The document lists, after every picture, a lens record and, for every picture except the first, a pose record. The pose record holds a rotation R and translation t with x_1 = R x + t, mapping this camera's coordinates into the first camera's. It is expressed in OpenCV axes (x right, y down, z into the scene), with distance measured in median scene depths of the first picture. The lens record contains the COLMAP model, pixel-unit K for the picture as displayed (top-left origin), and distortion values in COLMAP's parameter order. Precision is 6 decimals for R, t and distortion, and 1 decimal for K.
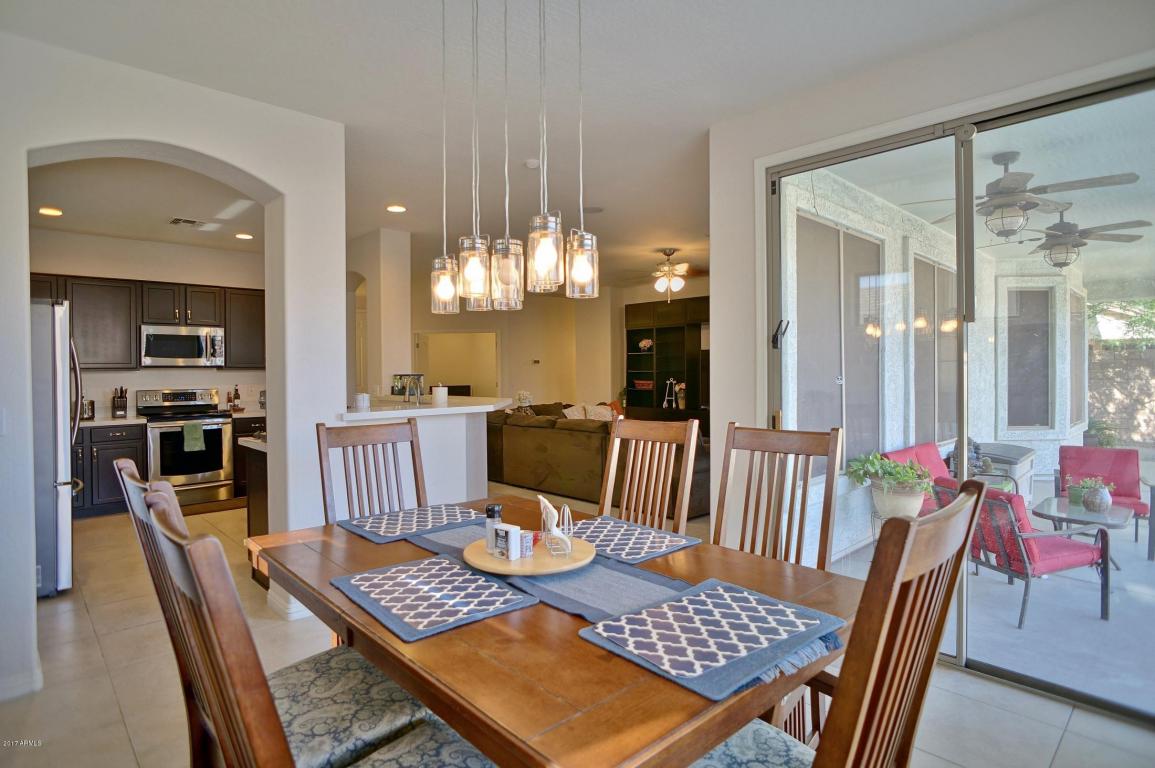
lens RADIAL K [[608.3, 0, 569.8], [0, 608.3, 379.0], [0, 0, 1]] dist [-0.037477, 0.014912]
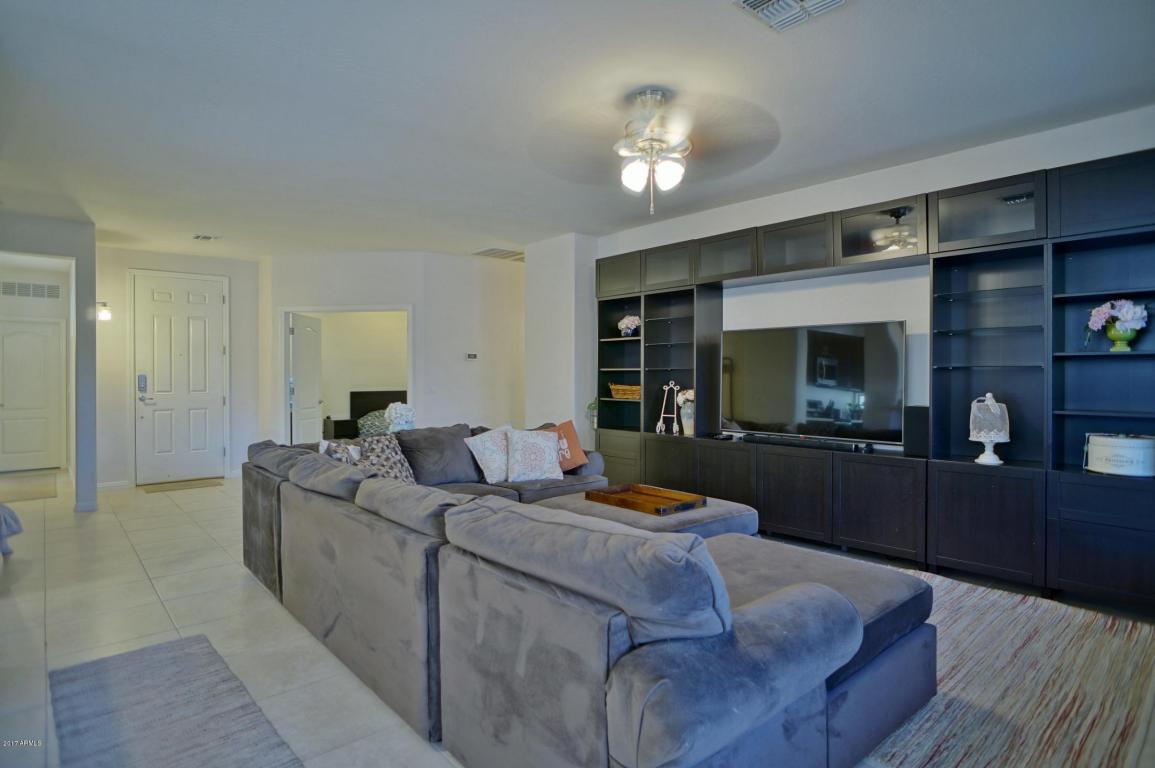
lens RADIAL K [[608.3, 0, 578.6], [0, 608.3, 379.9], [0, 0, 1]] dist [-0.037477, 0.014912]
pose [[0.999801, 0.002753, -0.019740, 0.088384], [-0.002856, 0.999983, -0.005181, 0.000438], [0.019725, 0.005236, 0.999792, 0.408029]]
